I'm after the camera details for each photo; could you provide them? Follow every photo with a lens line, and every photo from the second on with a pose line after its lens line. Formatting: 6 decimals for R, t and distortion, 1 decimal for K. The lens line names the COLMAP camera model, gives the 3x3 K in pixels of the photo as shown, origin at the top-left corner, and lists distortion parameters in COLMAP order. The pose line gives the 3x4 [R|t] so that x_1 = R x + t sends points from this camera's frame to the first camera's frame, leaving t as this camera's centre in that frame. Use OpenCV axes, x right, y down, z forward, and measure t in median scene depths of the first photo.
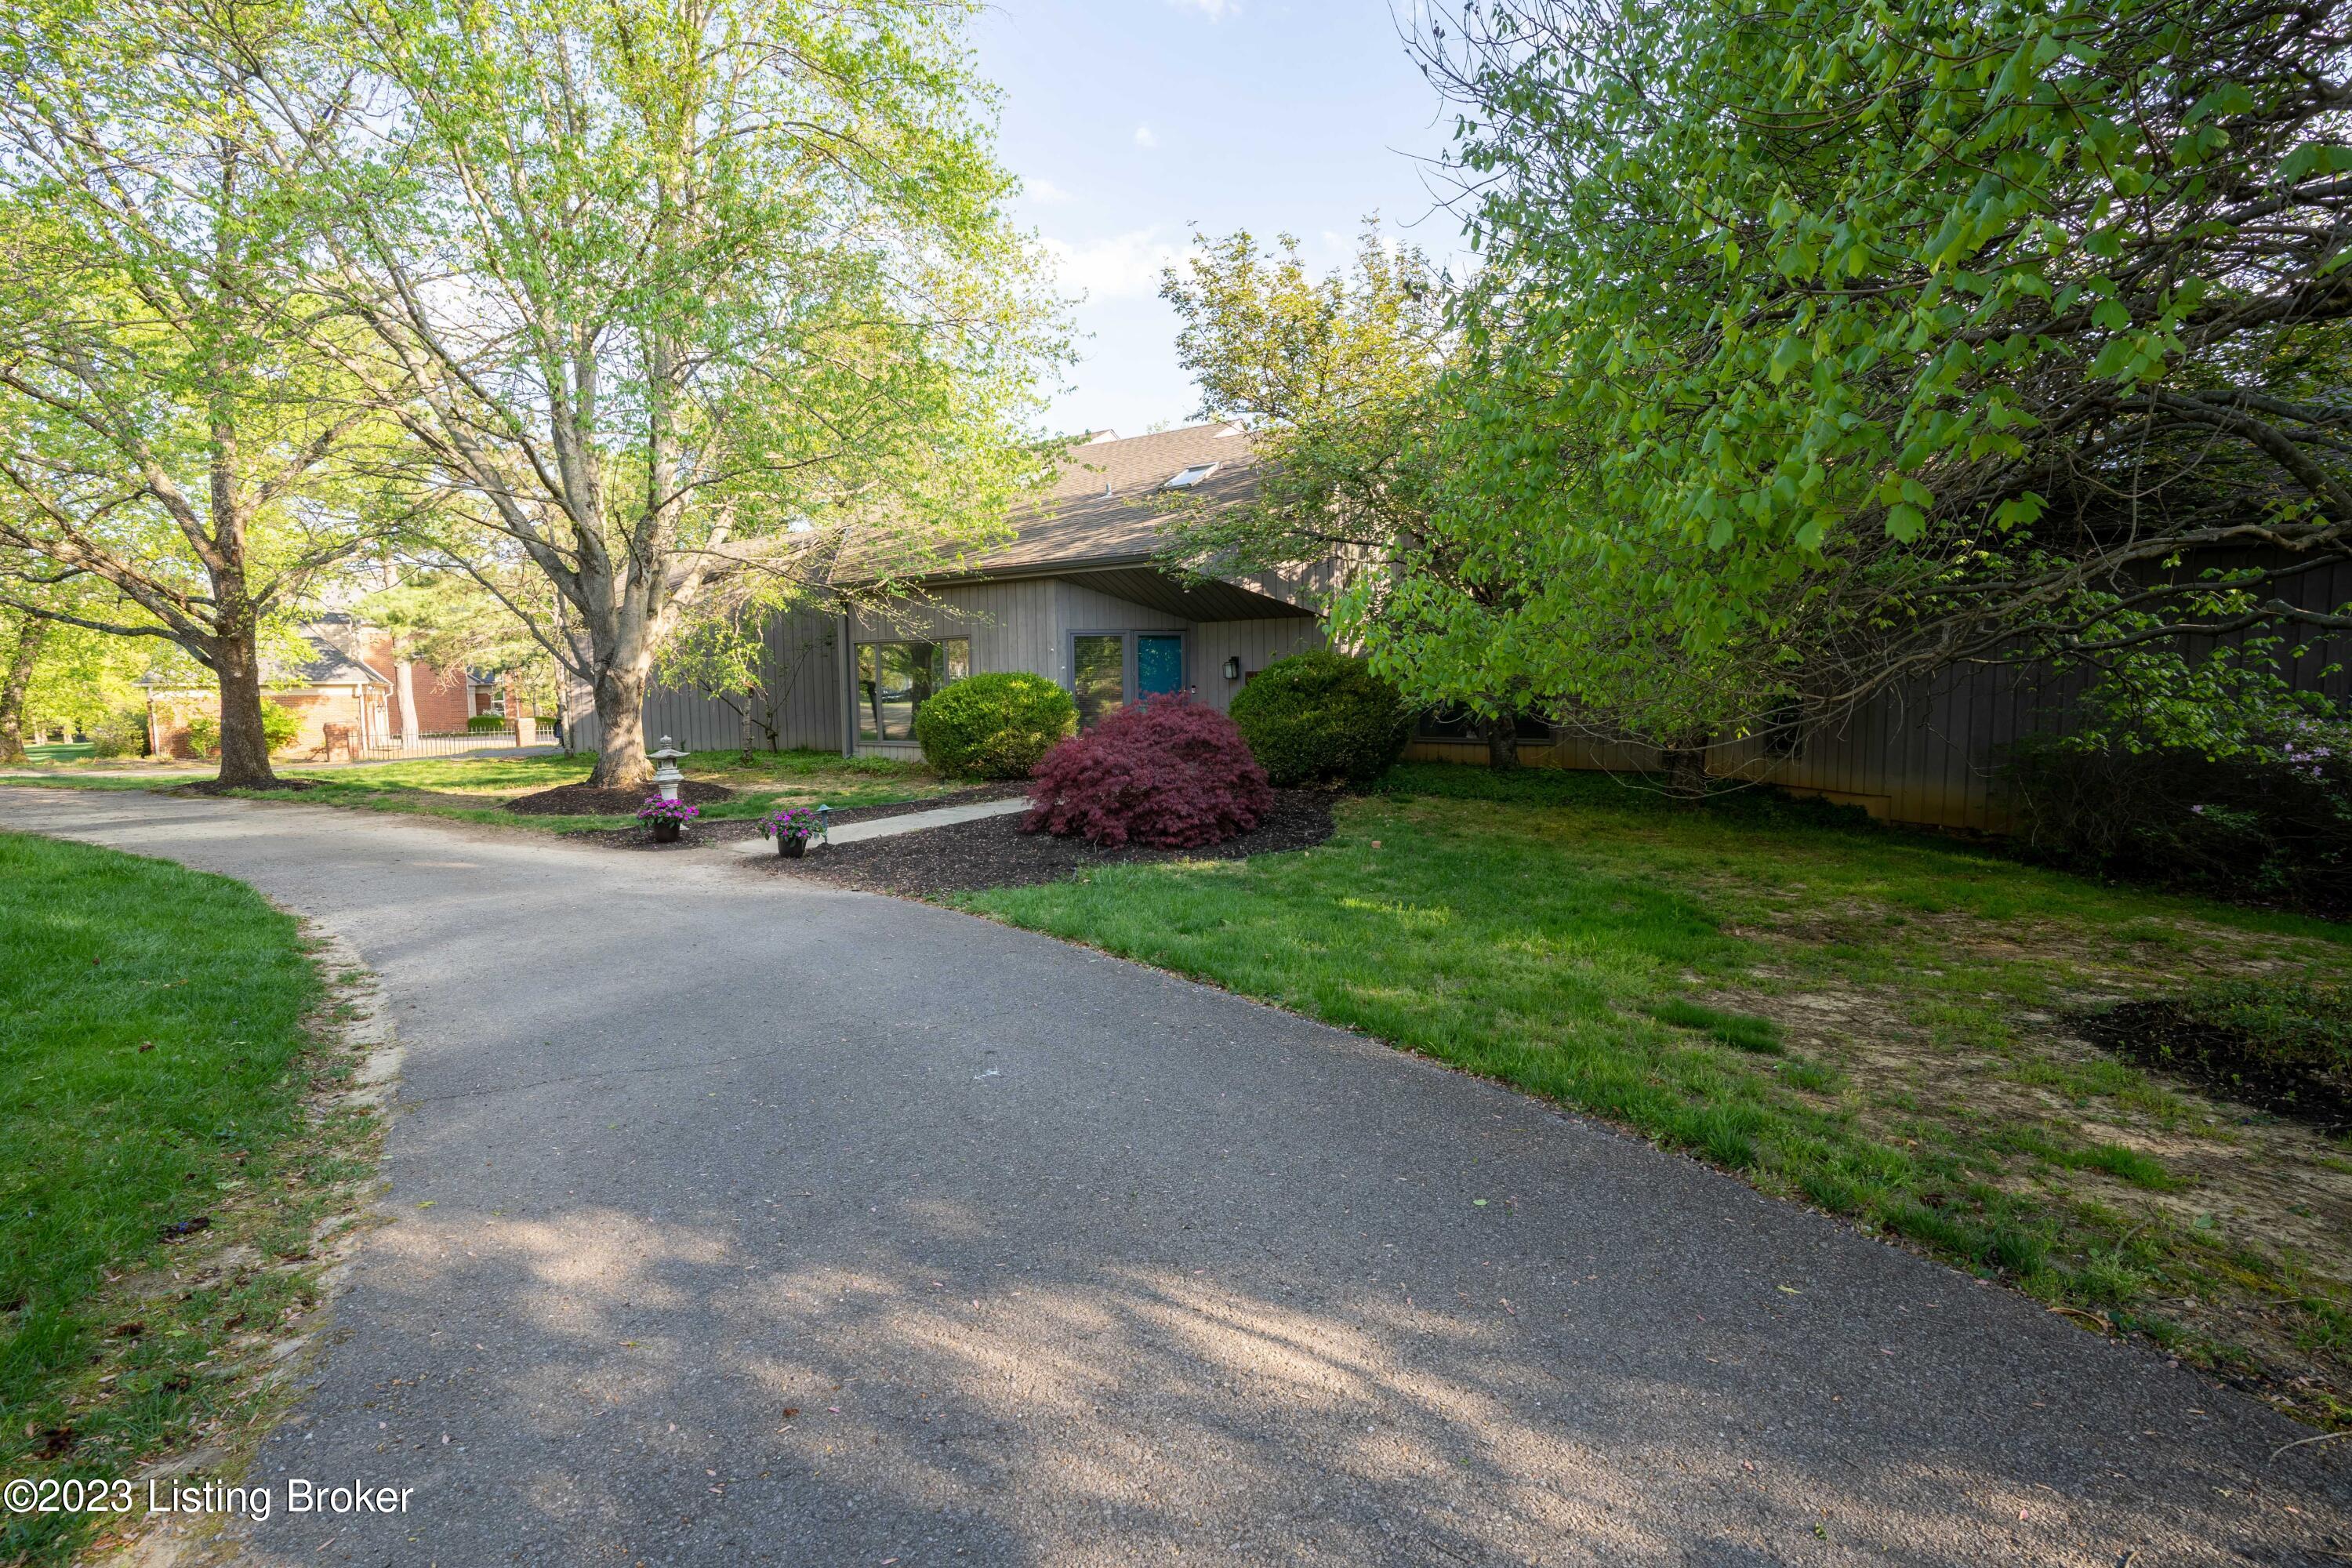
lens RADIAL K [[1092.9, 0, 1176.0], [0, 1092.9, 784.0], [0, 0, 1]] dist [-0.022472, -0.000012]
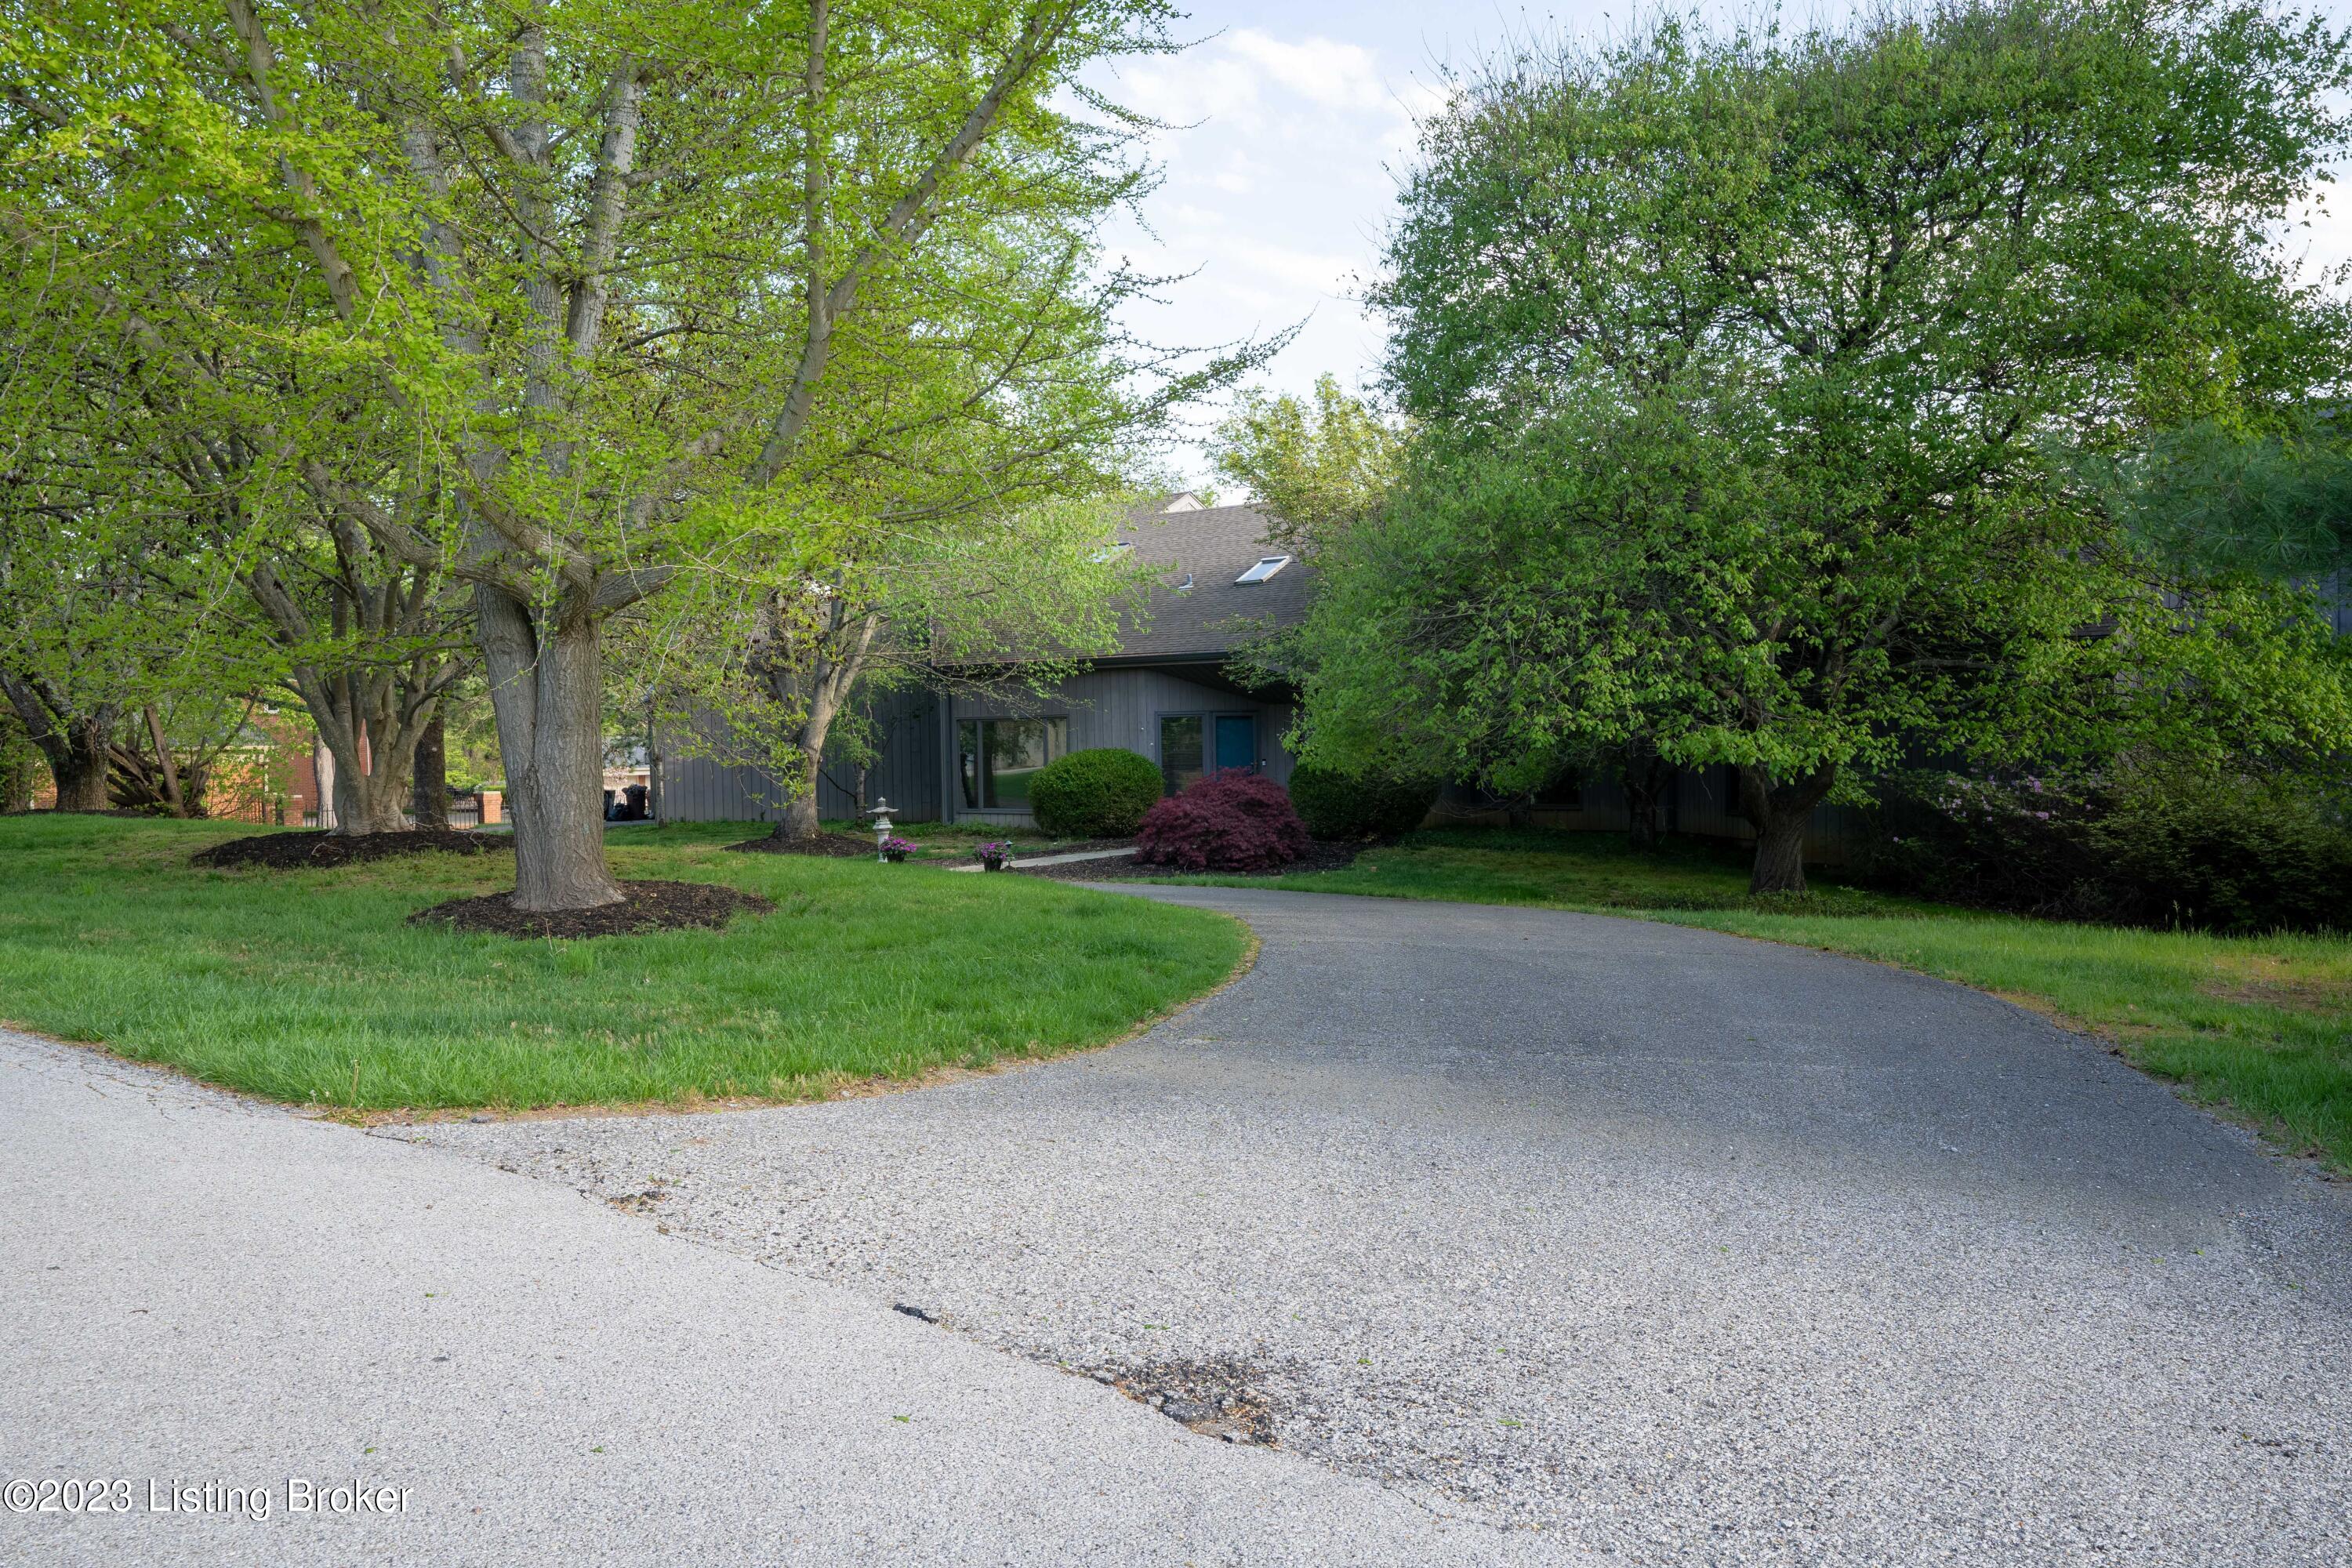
lens RADIAL K [[1906.3, 0, 1176.0], [0, 1906.3, 784.0], [0, 0, 1]] dist [-0.000279, -0.000067]
pose [[0.998238, -0.000872, -0.059327, 0.060657], [-0.003145, 0.997708, -0.067587, 0.101771], [0.059250, 0.067655, 0.995948, -1.413439]]
